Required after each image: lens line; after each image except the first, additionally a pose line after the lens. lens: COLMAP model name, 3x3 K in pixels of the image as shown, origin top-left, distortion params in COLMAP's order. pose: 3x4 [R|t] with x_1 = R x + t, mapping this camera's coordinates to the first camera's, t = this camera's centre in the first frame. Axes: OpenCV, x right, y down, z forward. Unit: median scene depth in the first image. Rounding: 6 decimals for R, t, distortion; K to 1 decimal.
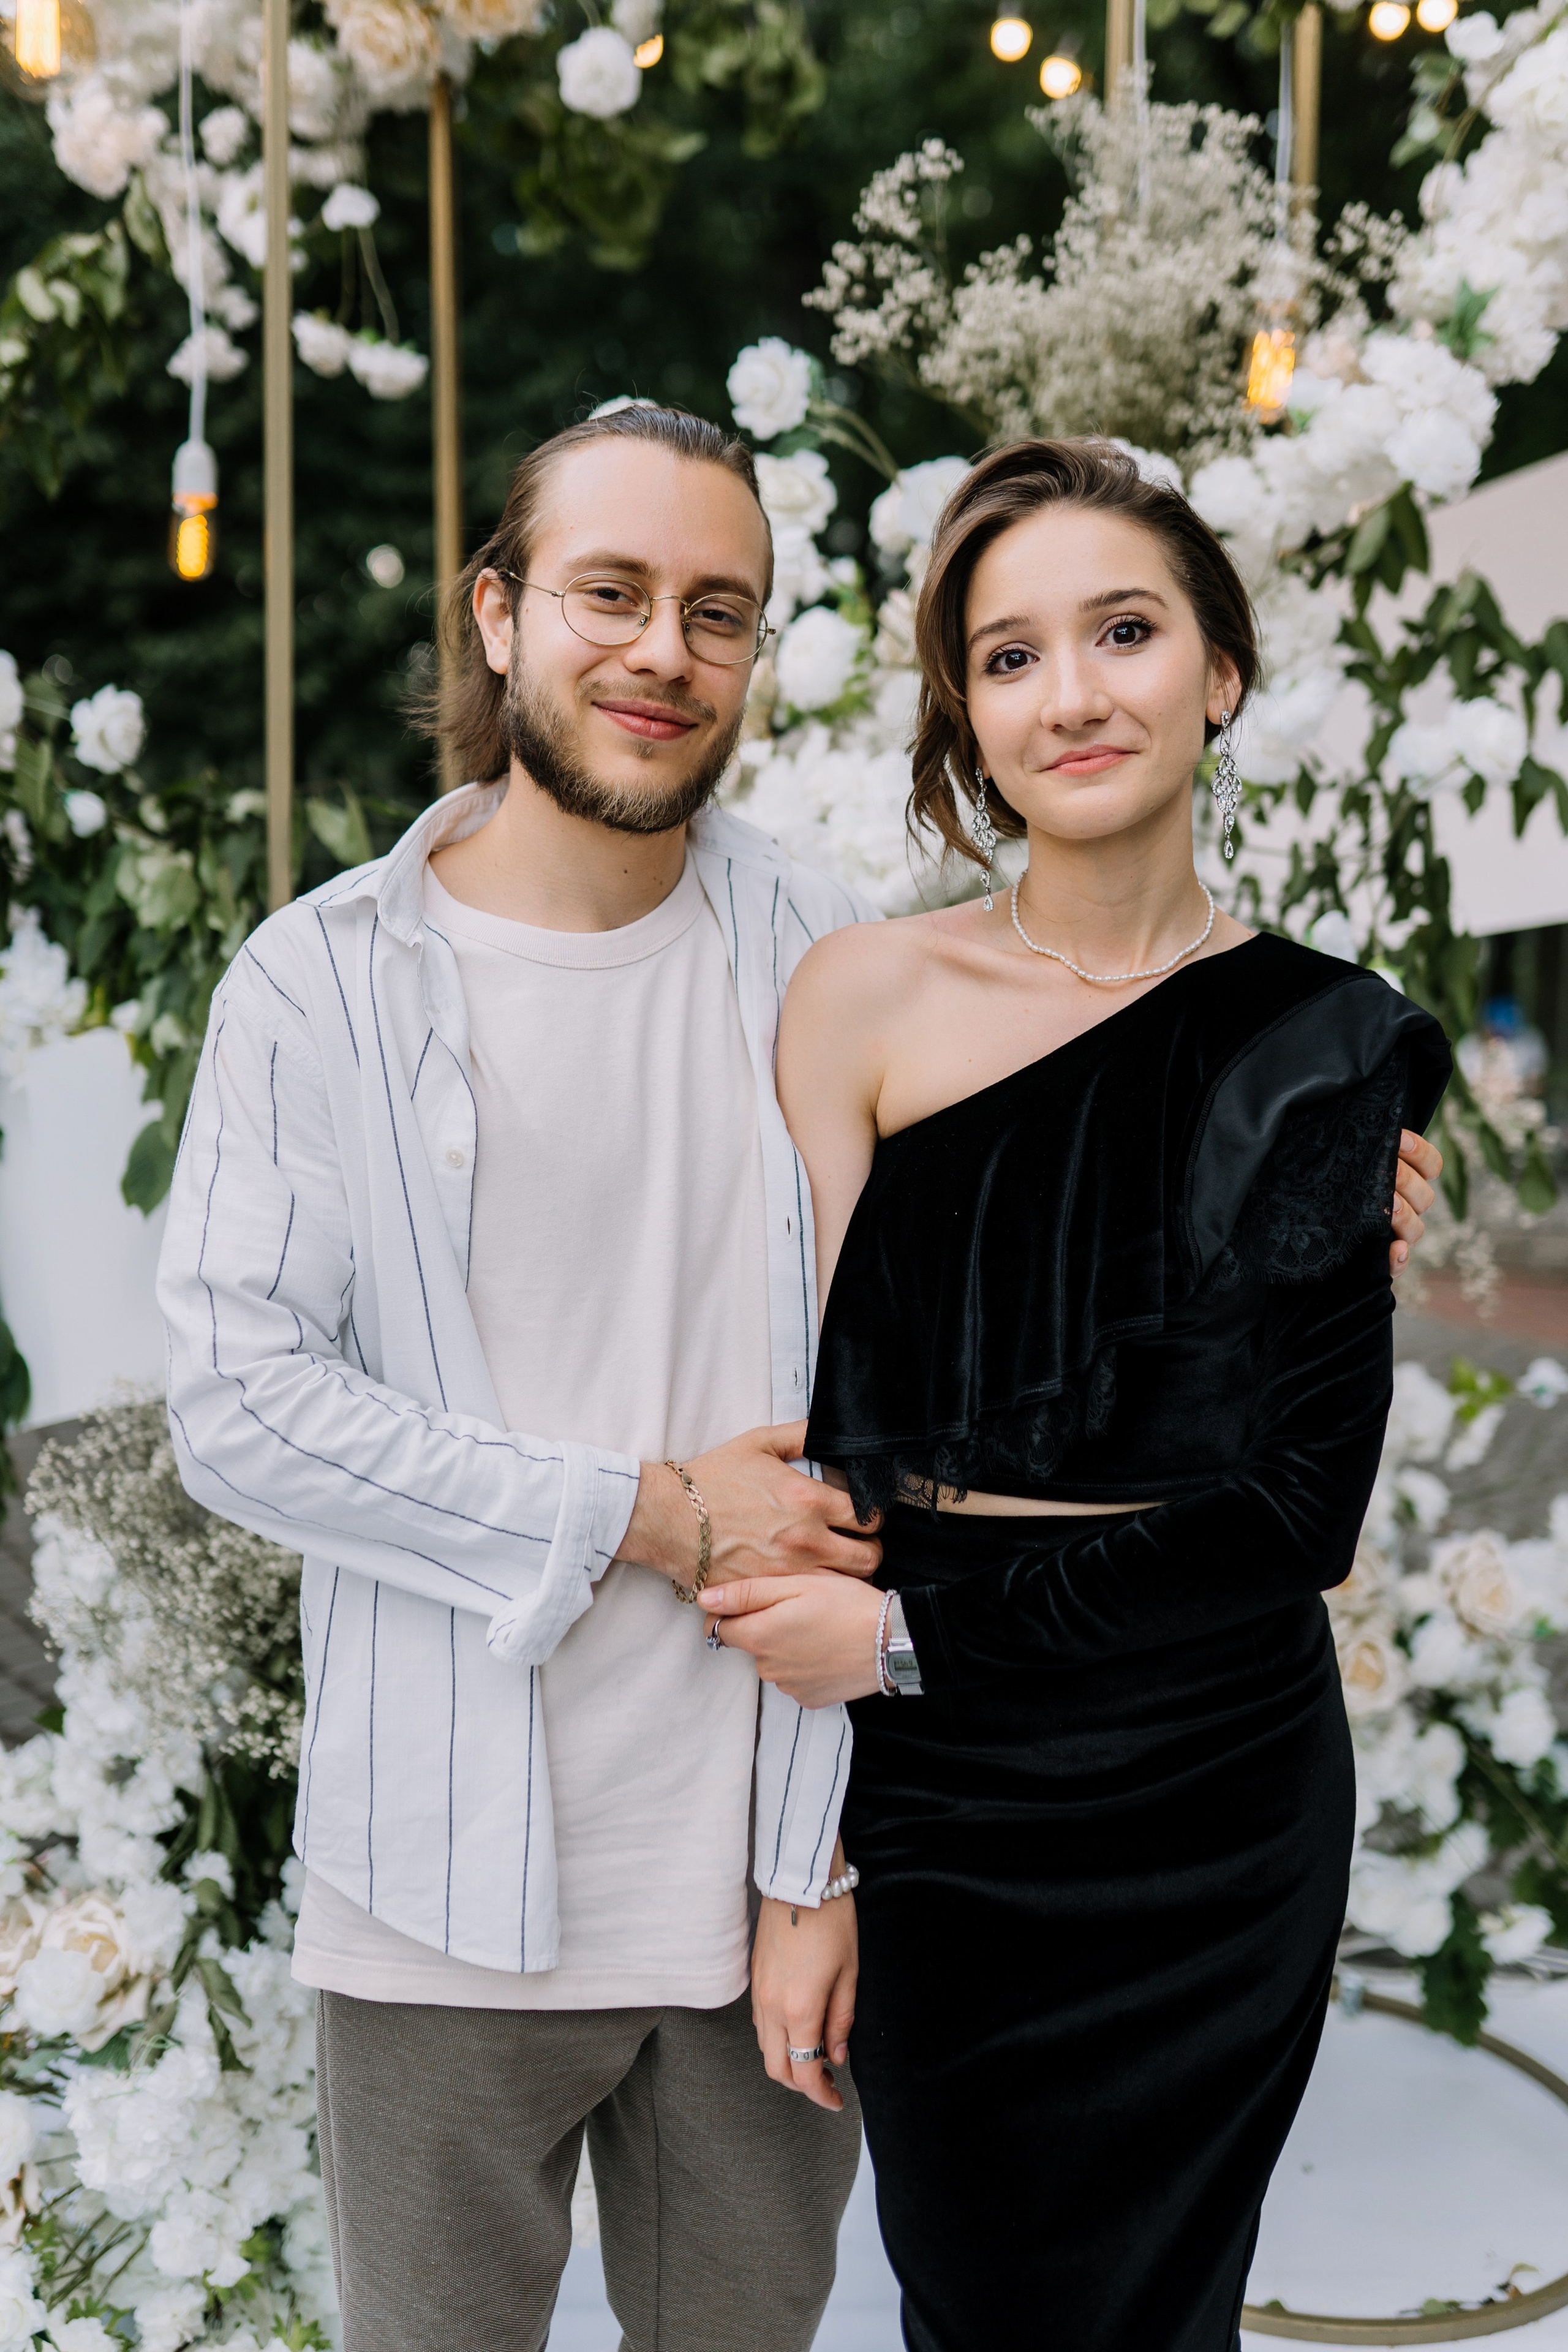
lens RADIAL K [[2280.4, 0, 784.0], [0, 2280.4, 1176.0], [0, 0, 1]] dist [-0.006329, 0.002915]
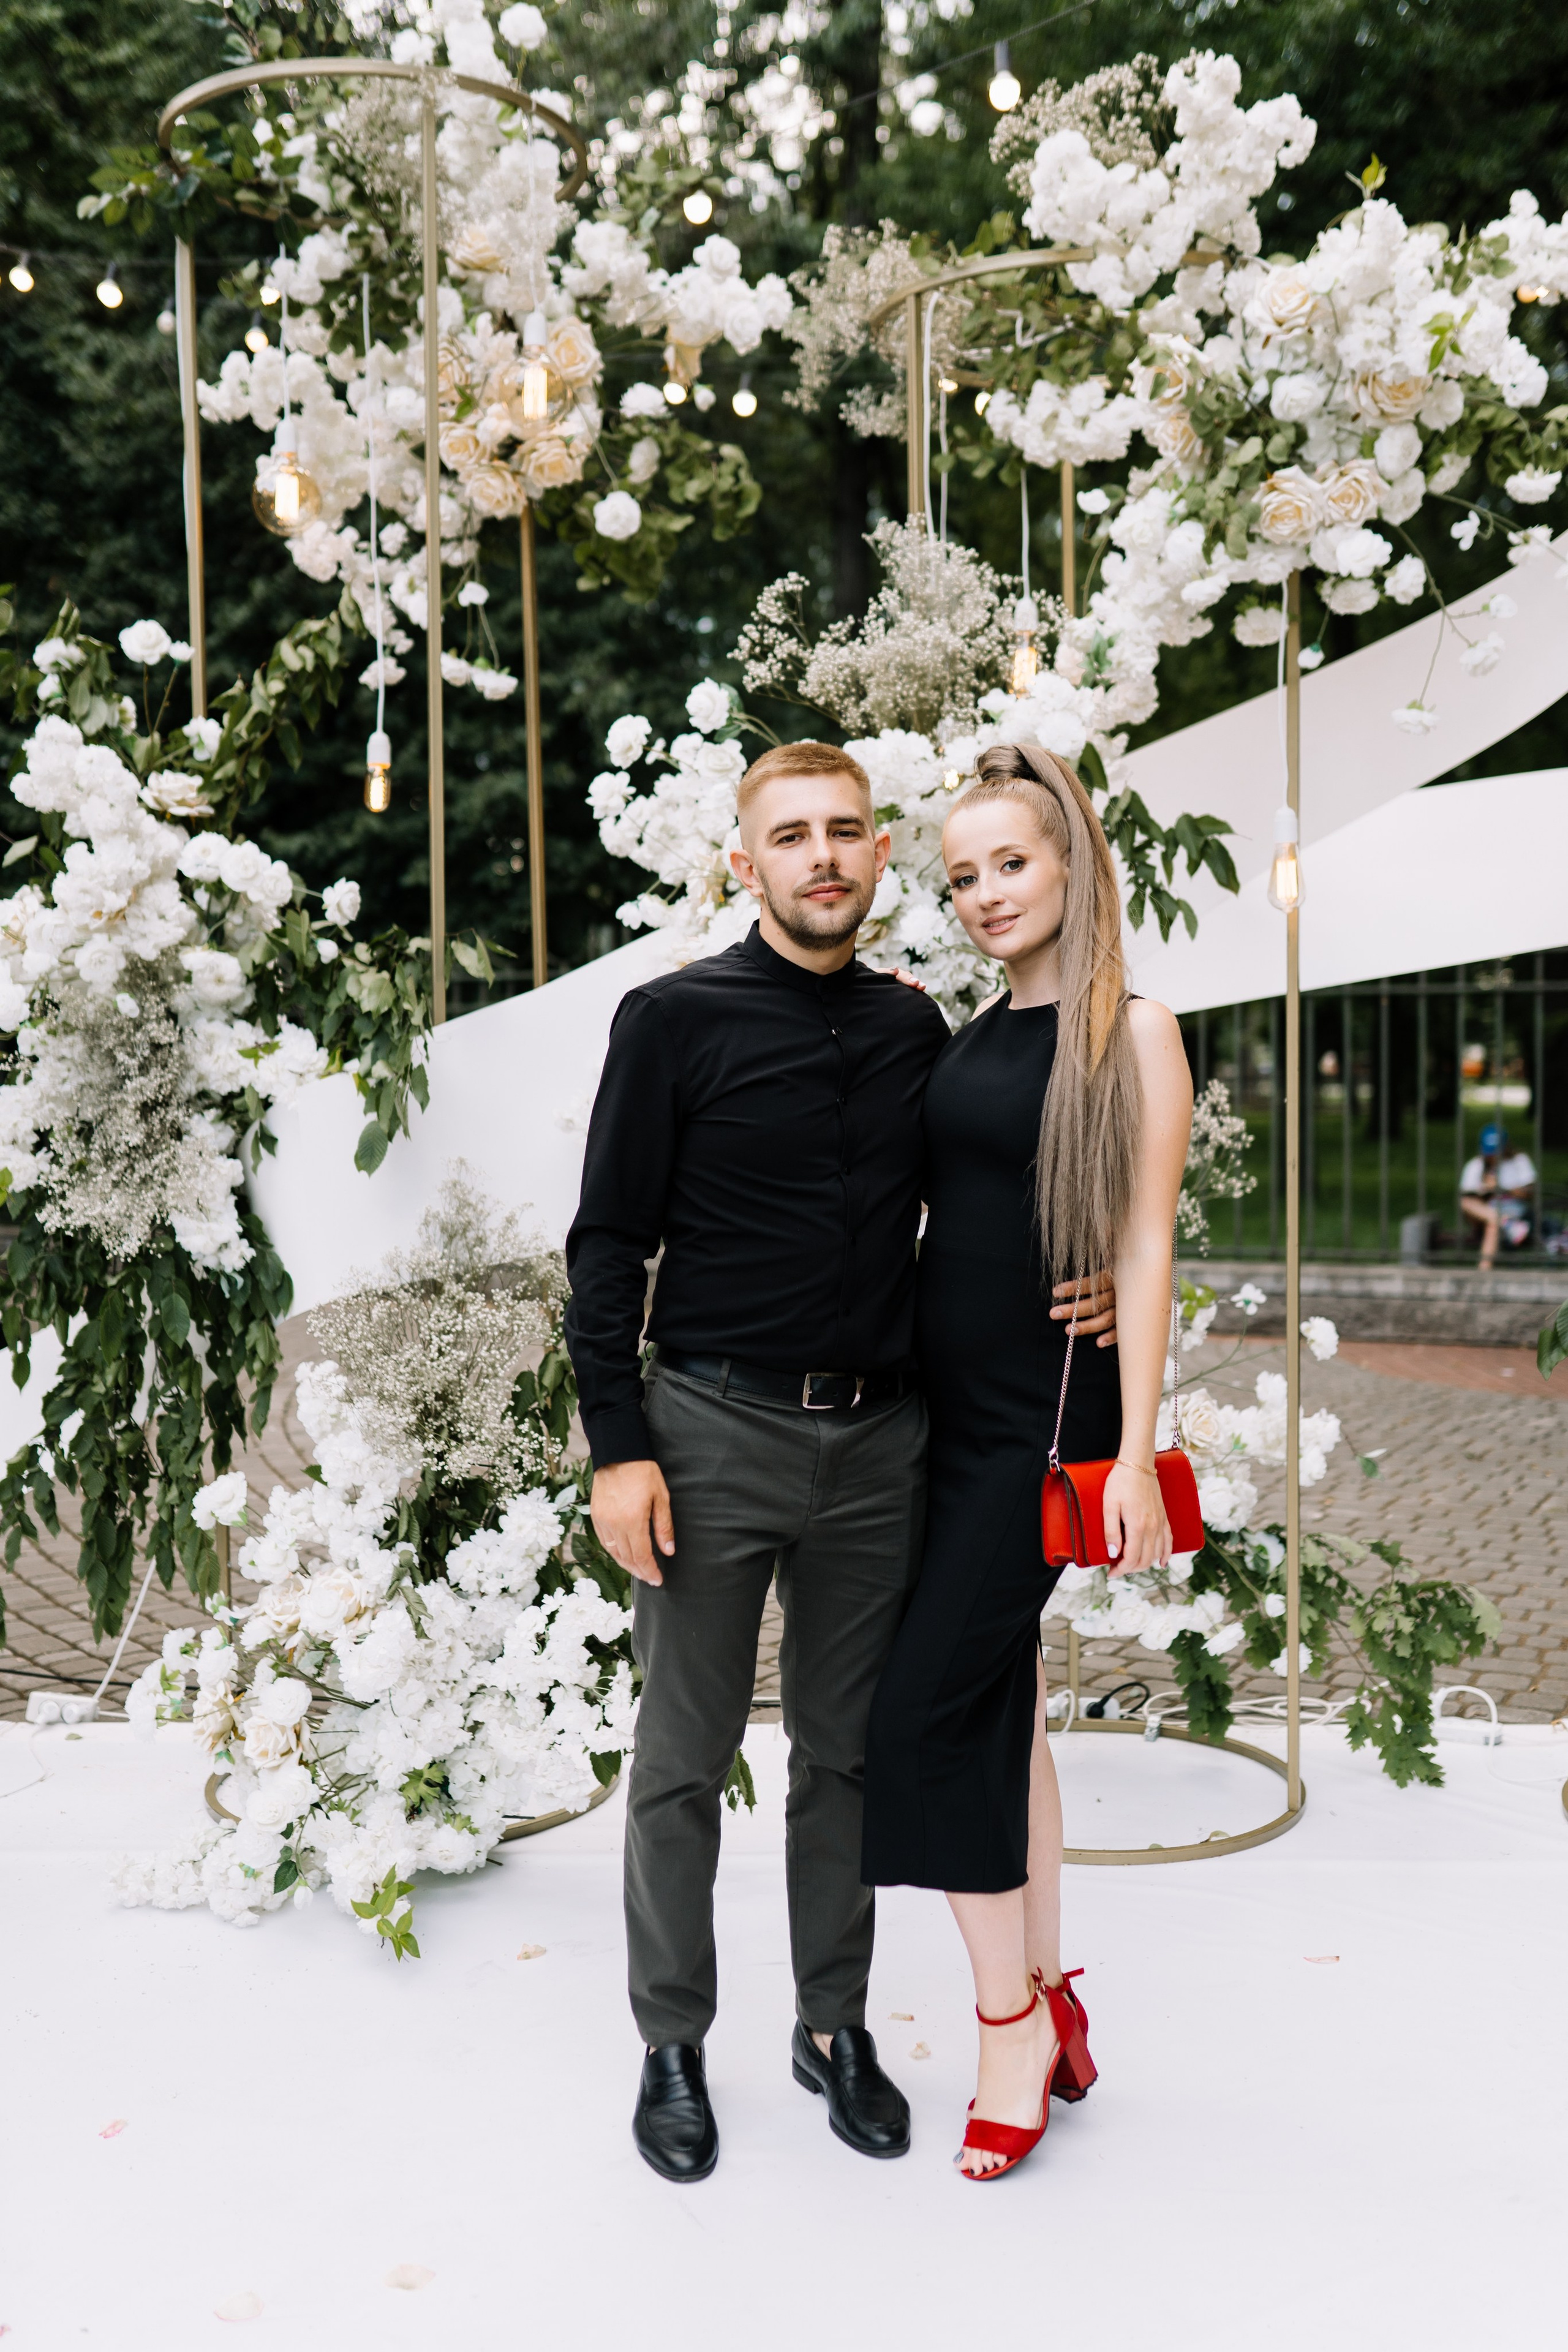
lens RADIAL K [[2280.4, 0, 784.0], [0, 2280.4, 1176.0], [0, 0, 1]] dist [-0.006329, 0.002915]
pose [[0.998788, -0.023614, -0.043176, 0.113782], [0.020325, 0.996969, -0.075093, 0.152256], [0.044818, 0.074125, 0.996241, -0.716442]]
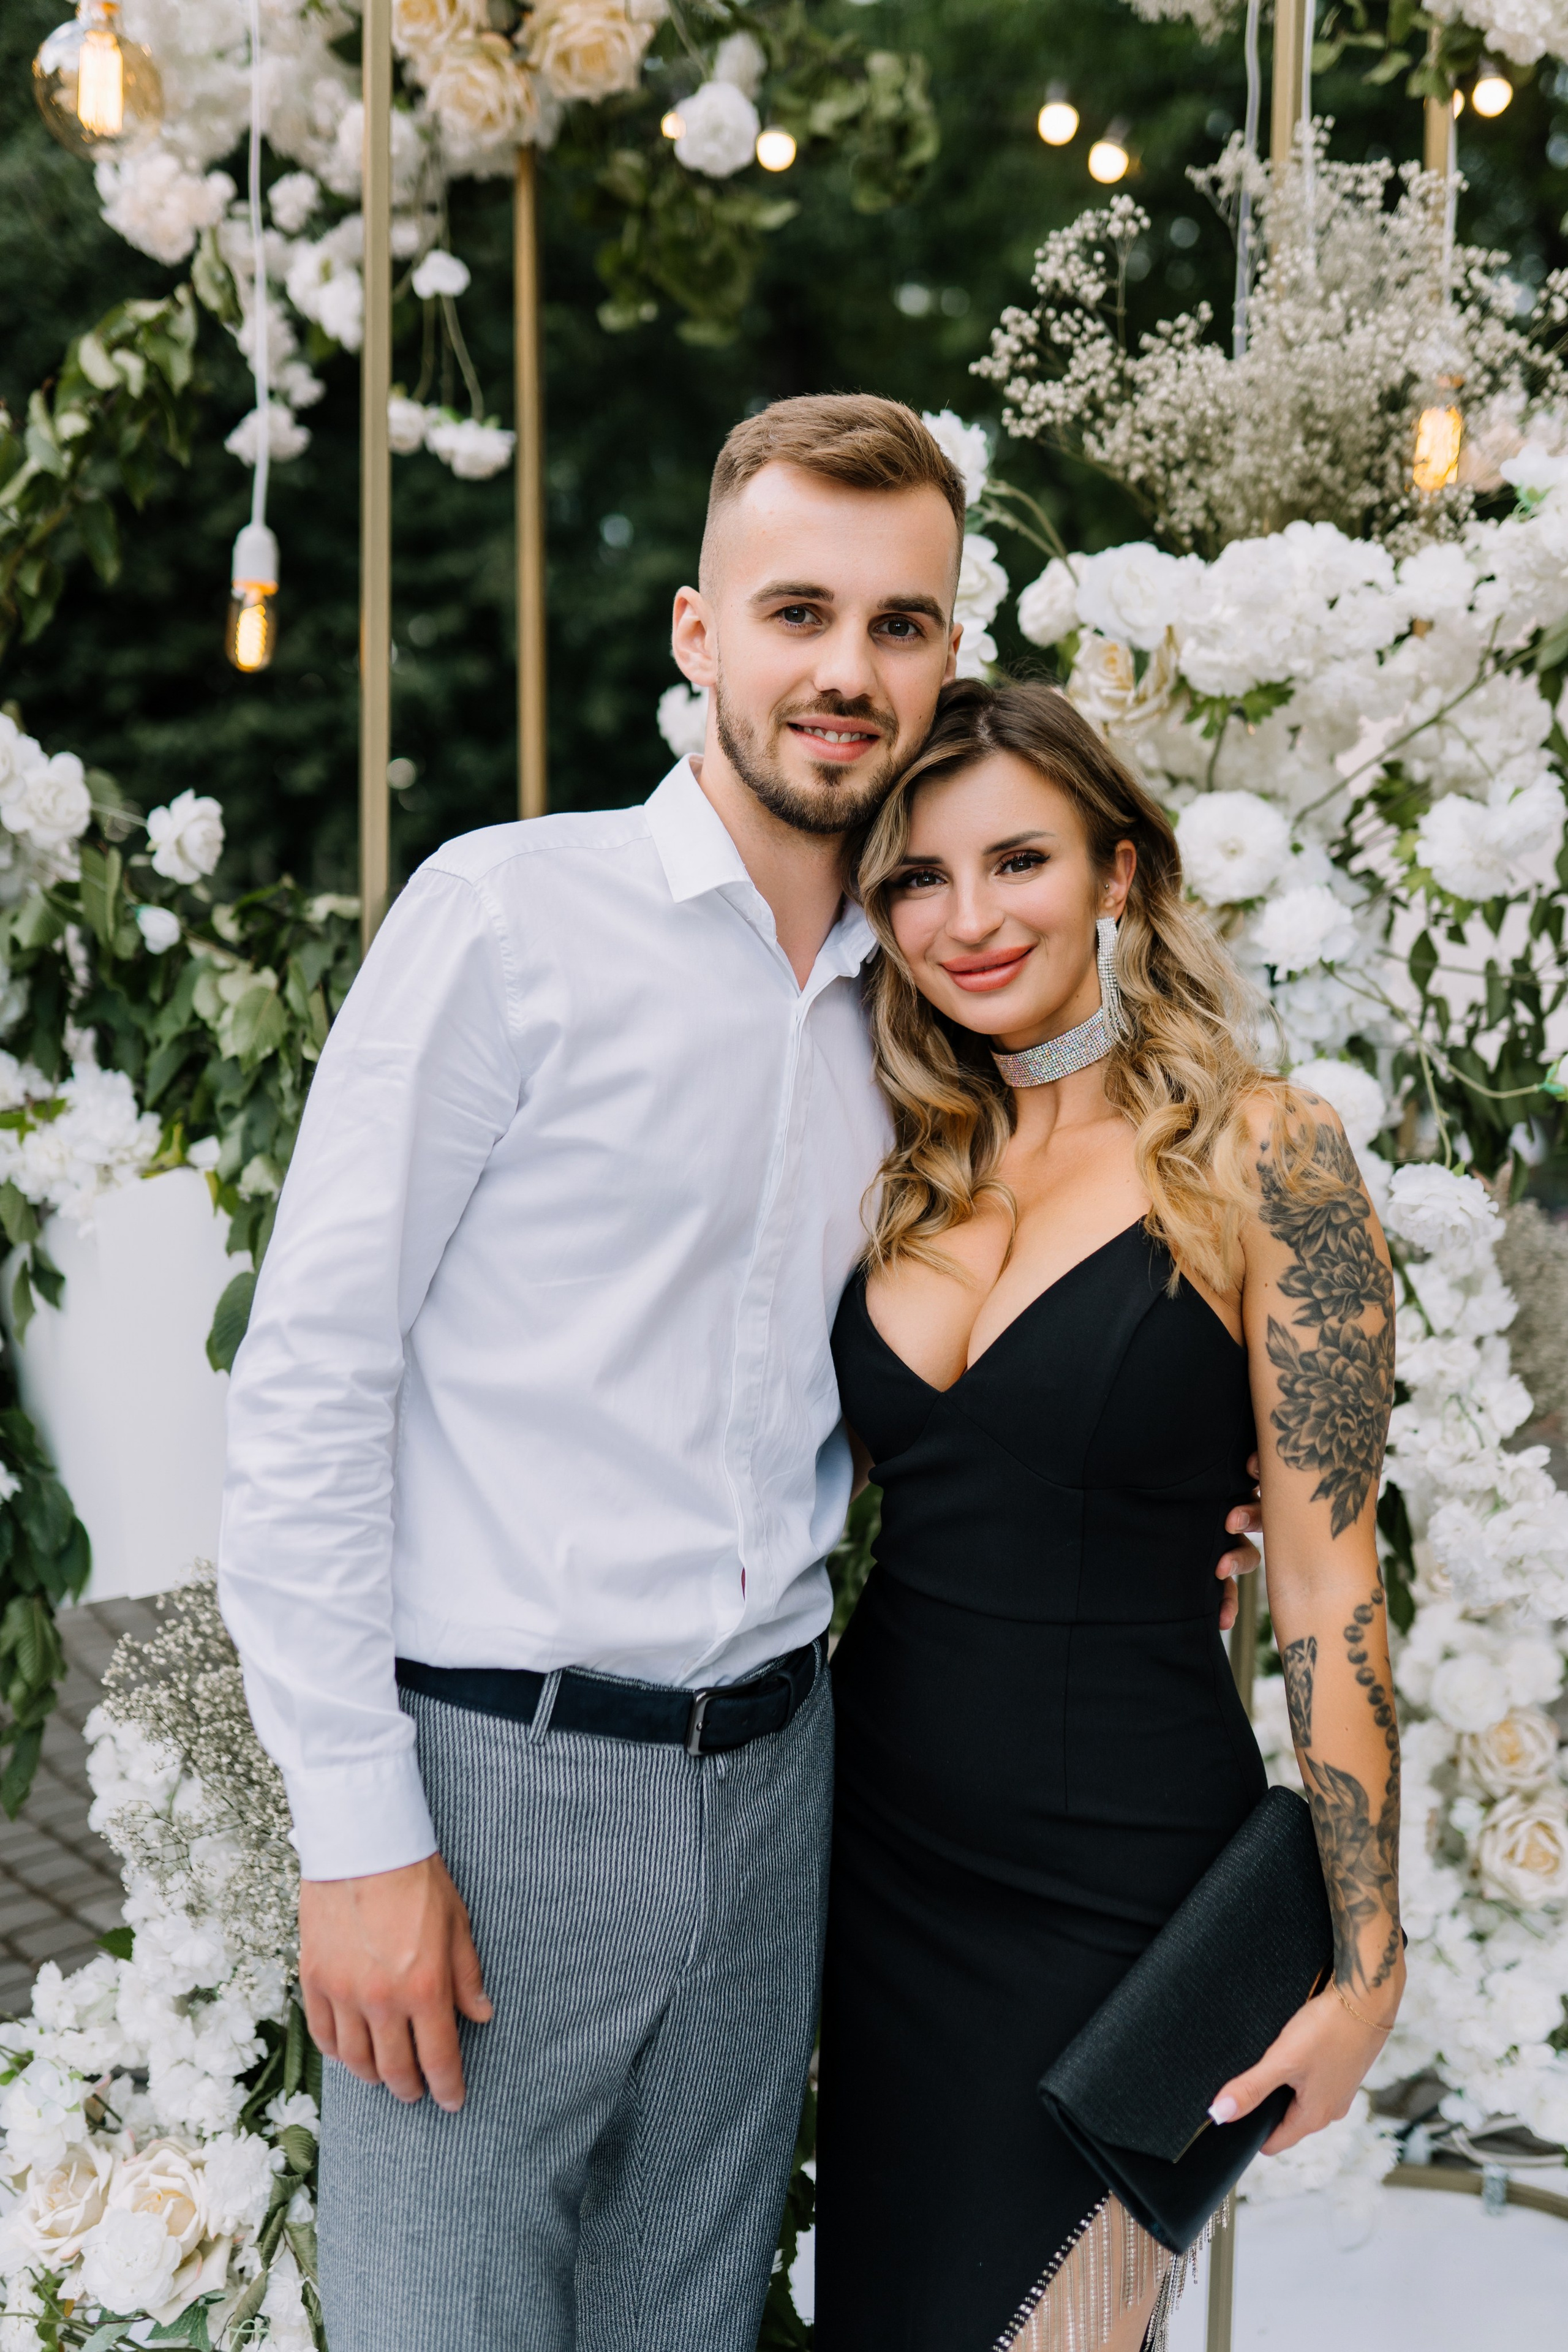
lens RADIAL K [[2244.4, 0, 786.2], [0, 2244.4, 1181.7], [0, 0, 1]] dist [-0.010862, 0.001301]
pose [[0.999907, -0.001389, 0.013533, -0.071670], [0.001793, 0.999553, -0.029856, -0.032498], [-0.013485, 0.029878, 0.999463, 0.111479]]
